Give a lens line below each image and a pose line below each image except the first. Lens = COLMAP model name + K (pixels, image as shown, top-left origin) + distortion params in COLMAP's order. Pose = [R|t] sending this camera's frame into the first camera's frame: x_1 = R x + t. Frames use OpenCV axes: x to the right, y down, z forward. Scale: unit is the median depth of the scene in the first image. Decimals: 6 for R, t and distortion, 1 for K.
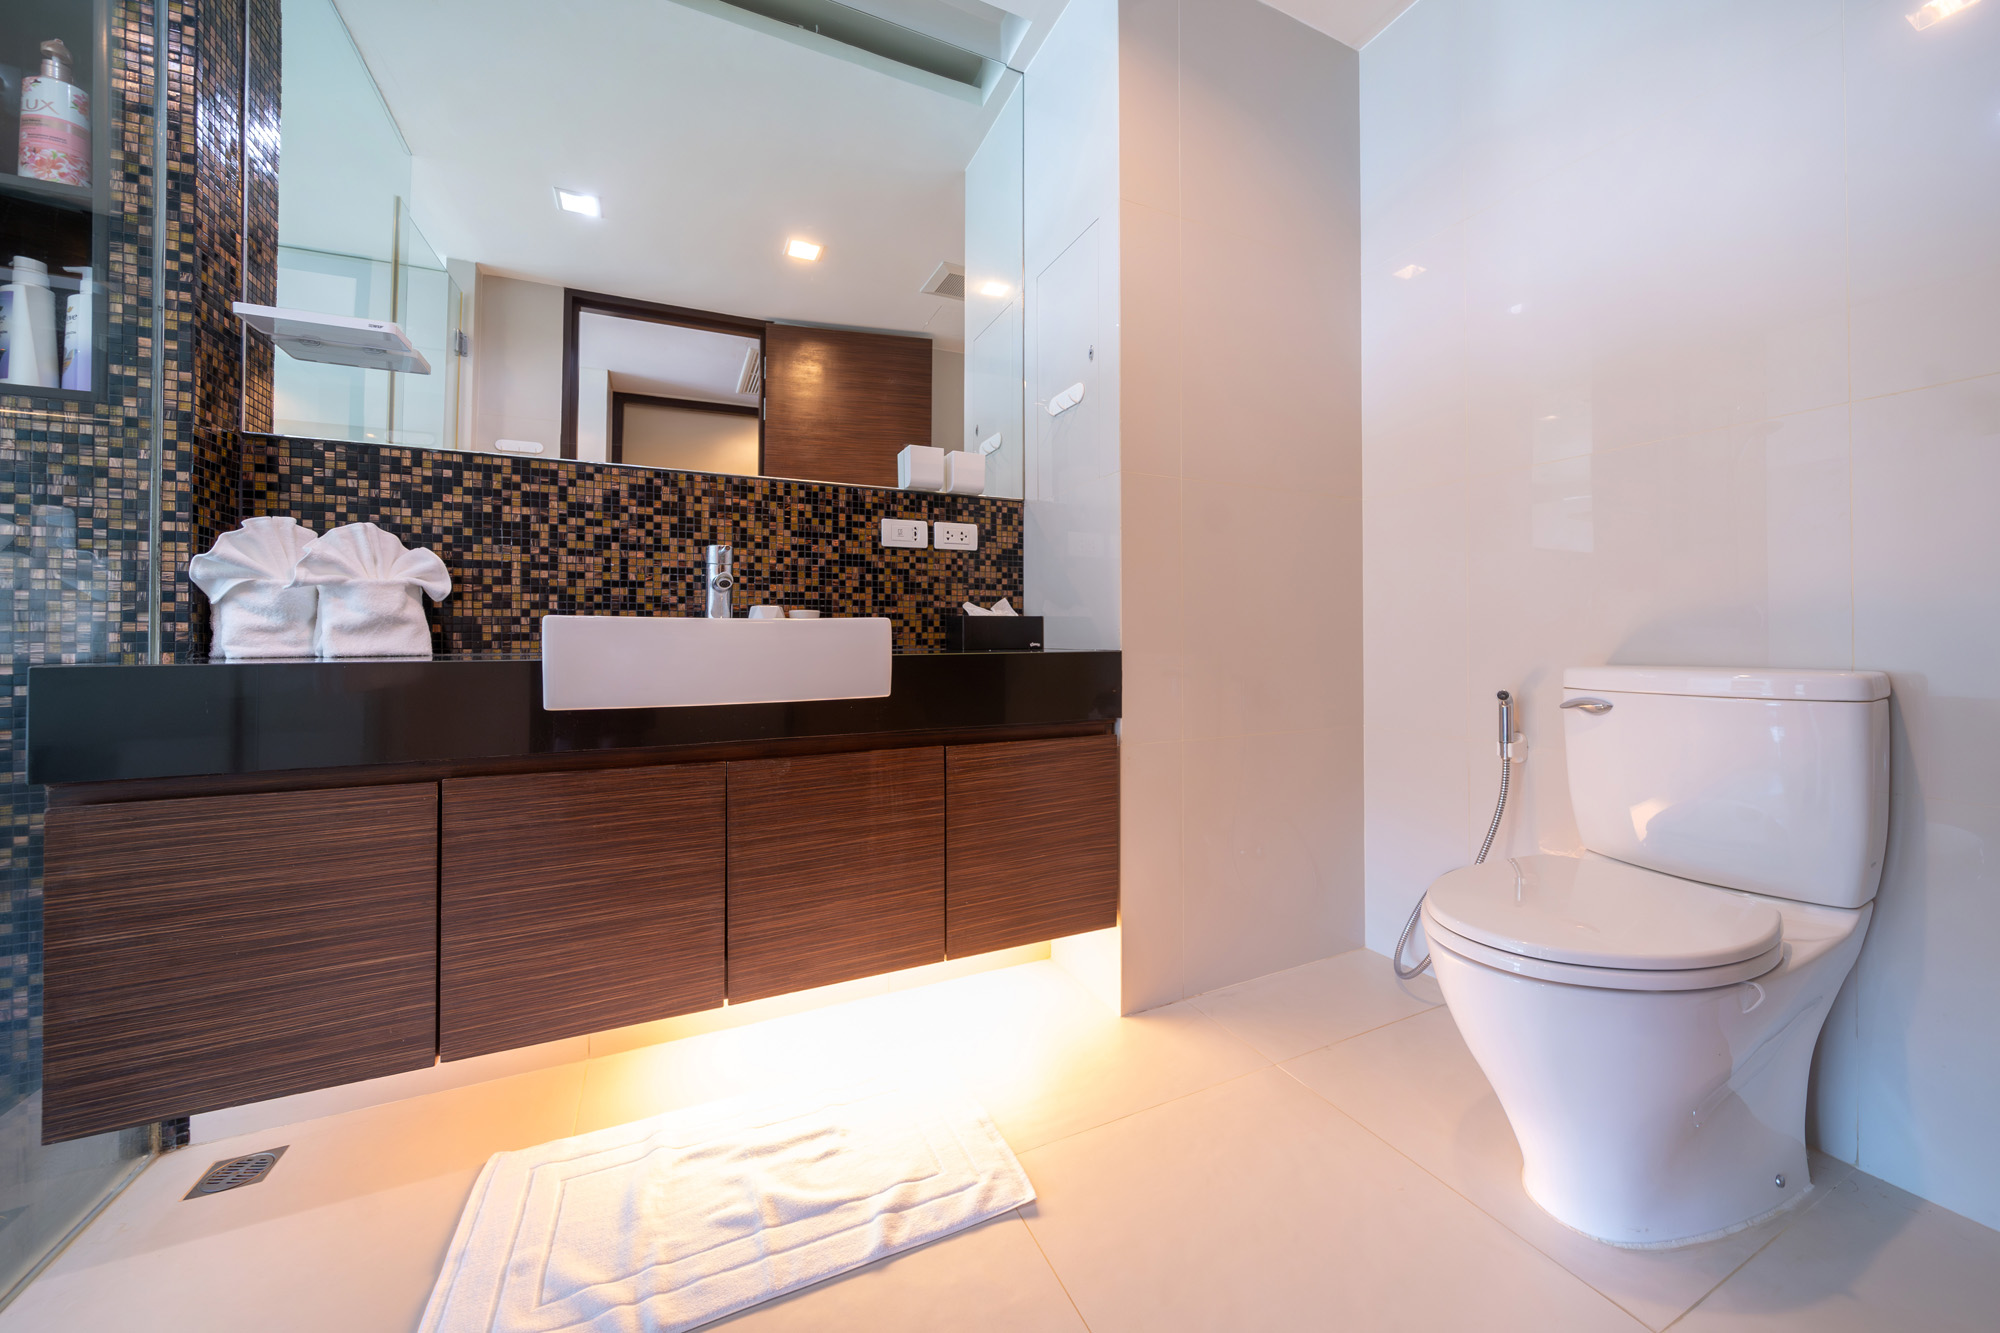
lens RADIAL K [[716.7, 0, 1018.5], [0, 716.7, 629.3], [0, 0, 1]] dist [-0.002122, -0.000081]
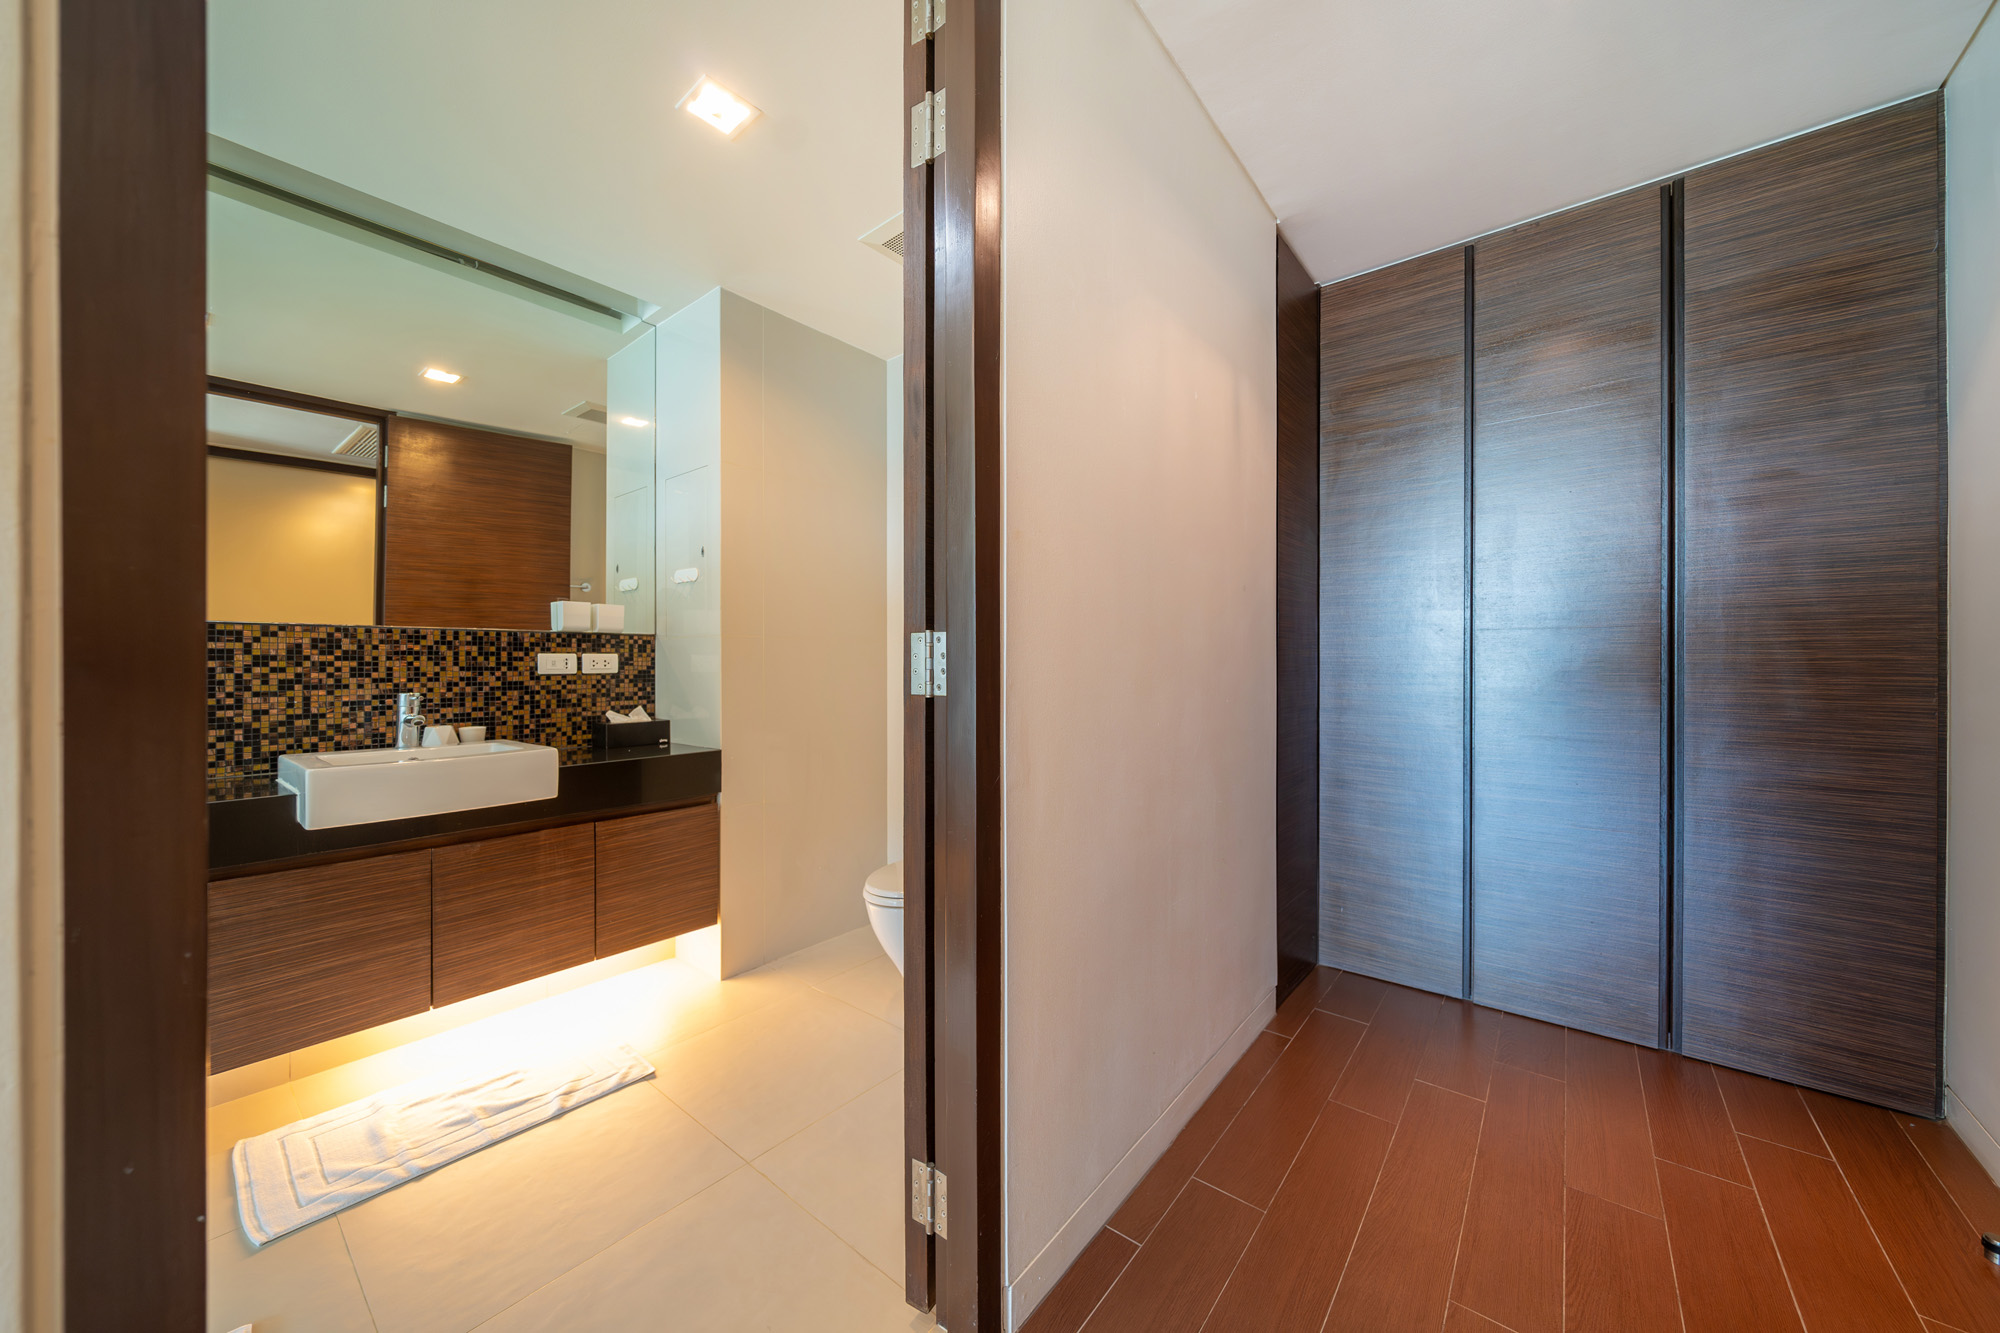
lens RADIAL K [[690.1, 0, 986.7], [0, 690.1, 666.1], [0, 0, 1]] dist [-0.006615, -0.000042]
pose [[0.906778, 0.000394, 0.421609, 0.032932], [-0.002786, 0.999983, 0.005058, -0.158317], [-0.421600, -0.005761, 0.906764, -0.603575]]
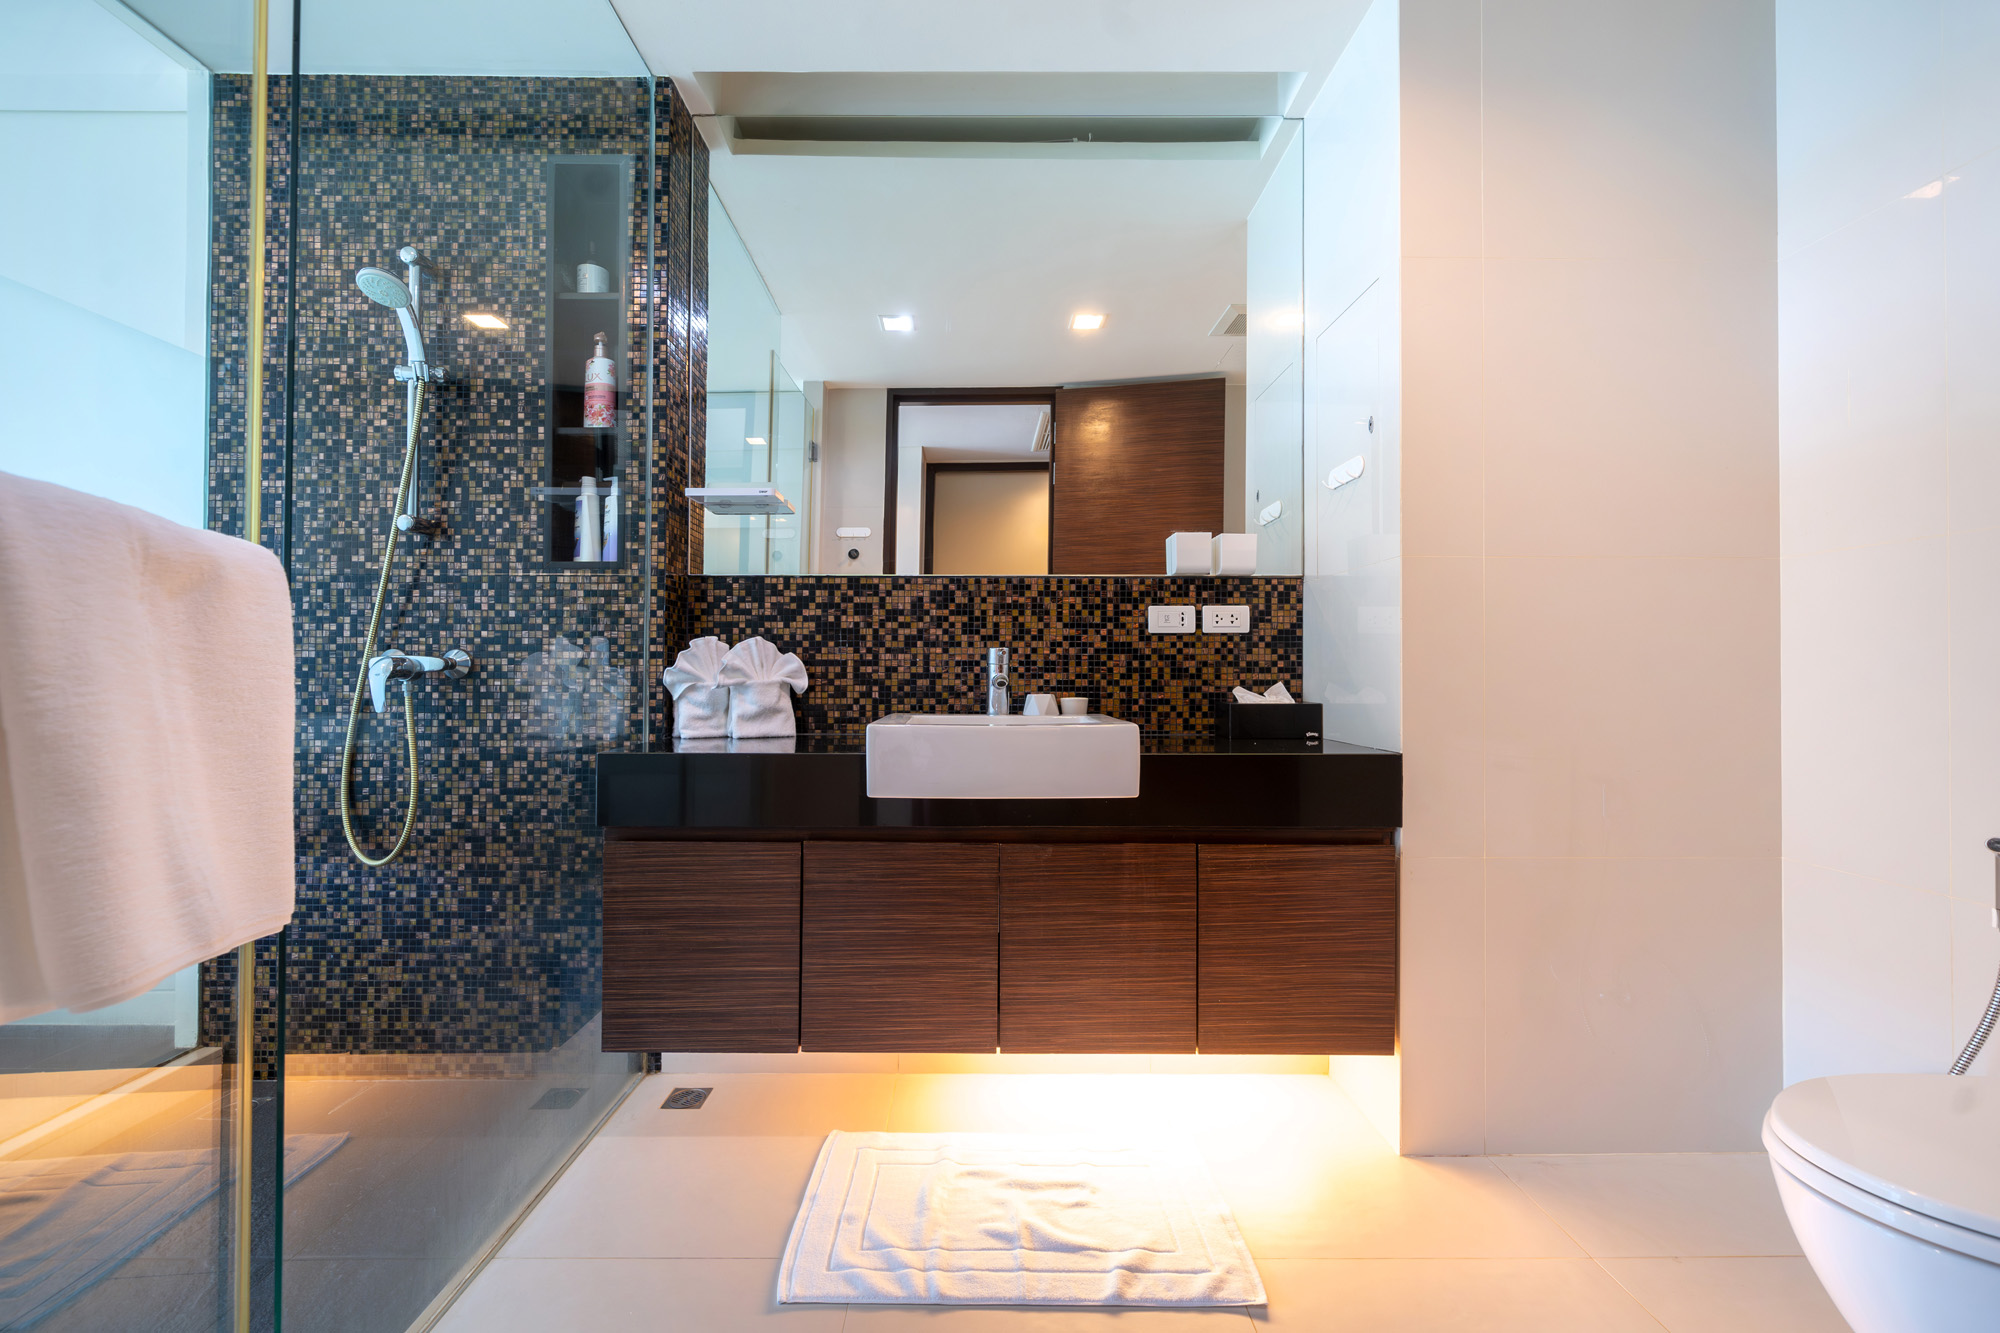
lens RADIAL K [[792.0, 0, 991.6], [0, 792.0, 661.8], [0, 0, 1]] dist [-0.000544, -0.000174]
pose [[0.906276, 0.000422, -0.422686, 0.094211], [-0.002413, 0.999988, -0.004175, -0.078967], [0.422679, 0.004804, 0.906267, -0.131220]]
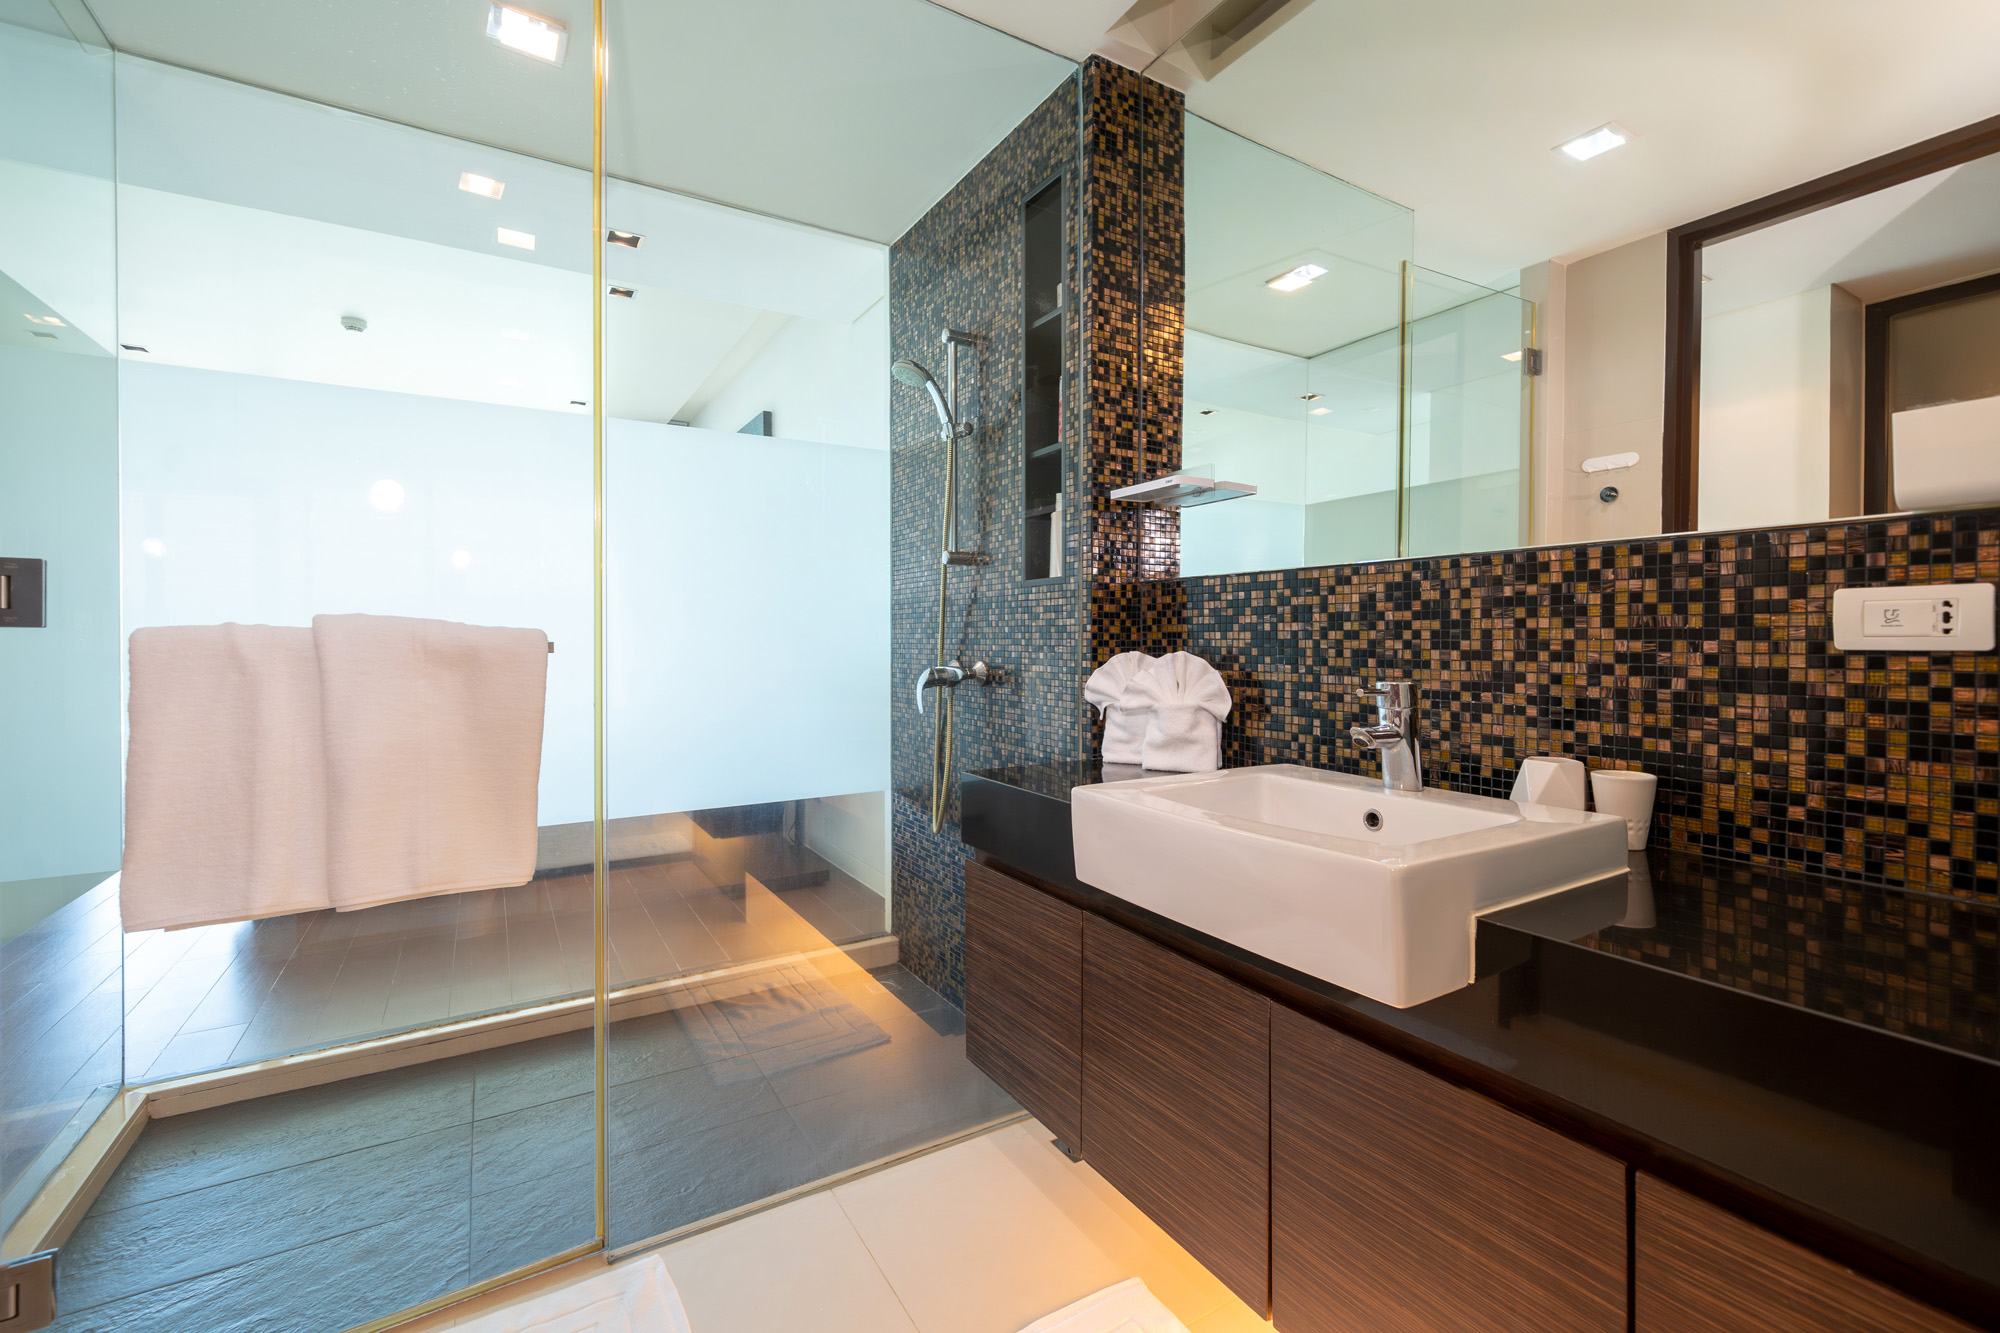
lens RADIAL K [[842.5, 0, 1005.1], [0, 842.5, 639.3], [0, 0, 1]] dist [0.000859, -0.000160]
pose [[0.104826, 0.008067, -0.994458, 0.323285], [0.007973, 0.999928, 0.008952, -0.149189], [0.994459, -0.008868, 0.104754, 0.476401]]
